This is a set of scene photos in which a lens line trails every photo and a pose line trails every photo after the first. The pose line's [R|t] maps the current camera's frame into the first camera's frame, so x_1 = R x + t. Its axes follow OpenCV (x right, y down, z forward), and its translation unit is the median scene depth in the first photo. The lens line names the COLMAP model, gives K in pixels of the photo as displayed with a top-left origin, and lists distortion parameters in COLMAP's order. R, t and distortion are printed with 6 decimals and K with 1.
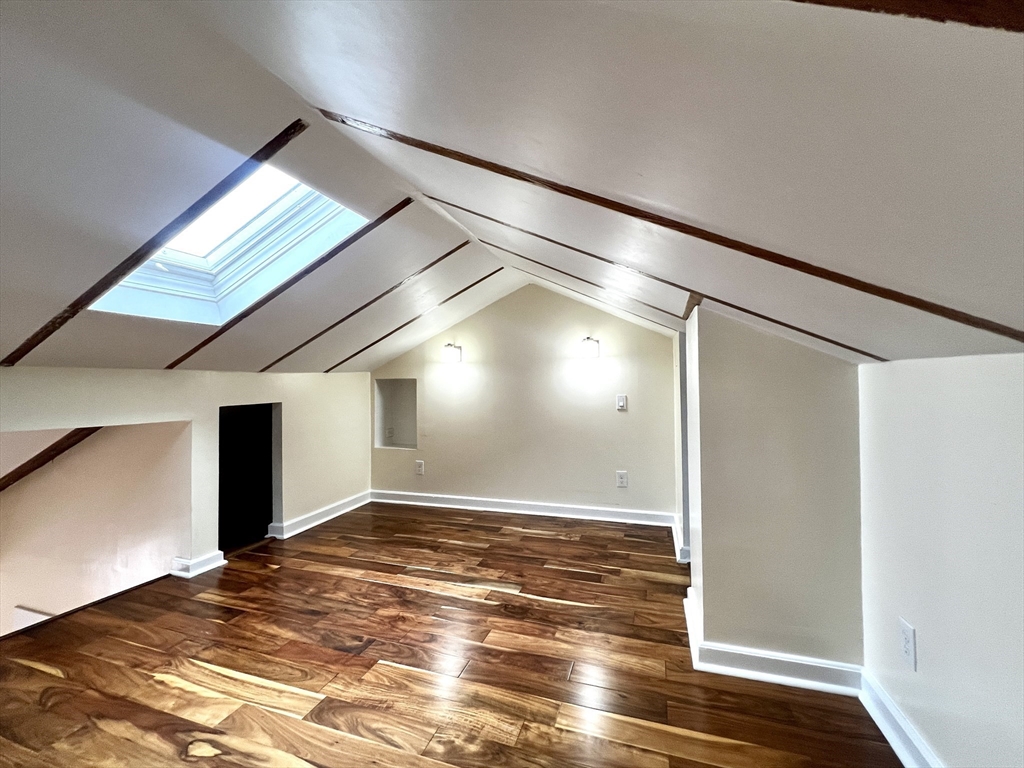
lens RADIAL K [[405.6, 0, 514.1], [0, 405.6, 383.8], [0, 0, 1]] dist [-0.001201, -0.000930]
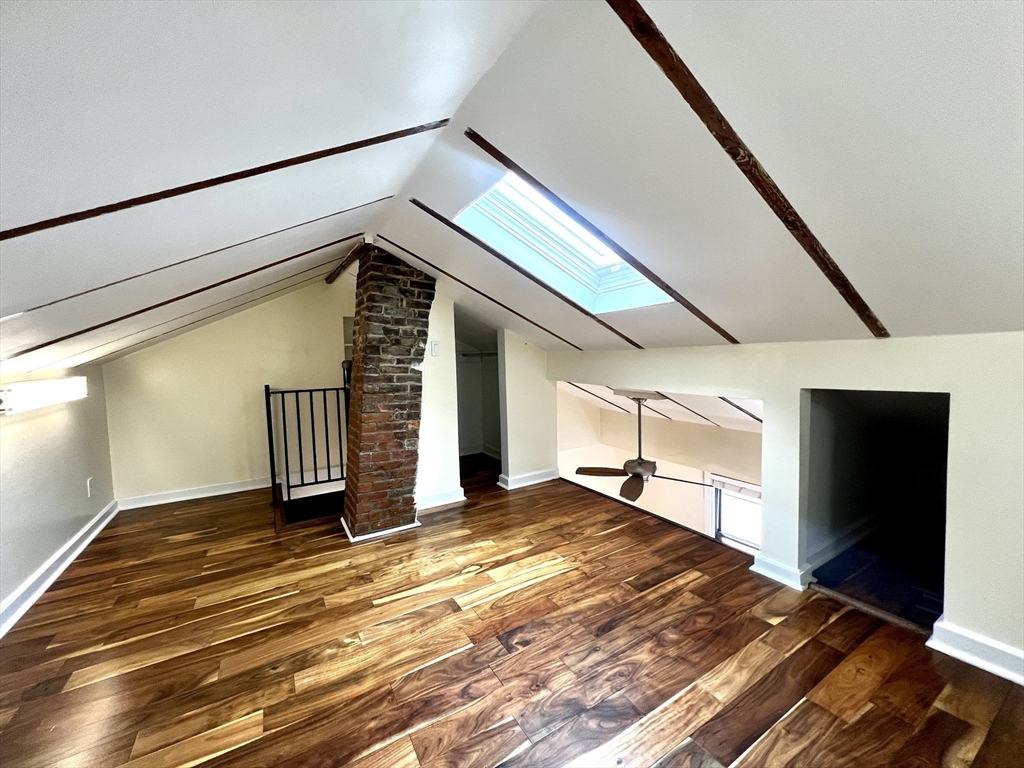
lens RADIAL K [[405.6, 0, 507.6], [0, 405.6, 382.3], [0, 0, 1]] dist [-0.001201, -0.000930]
pose [[-0.650229, 0.075080, -0.756020, 0.275427], [0.036056, 0.997033, 0.068003, -0.036774], [0.758882, 0.016958, -0.651007, 1.412171]]
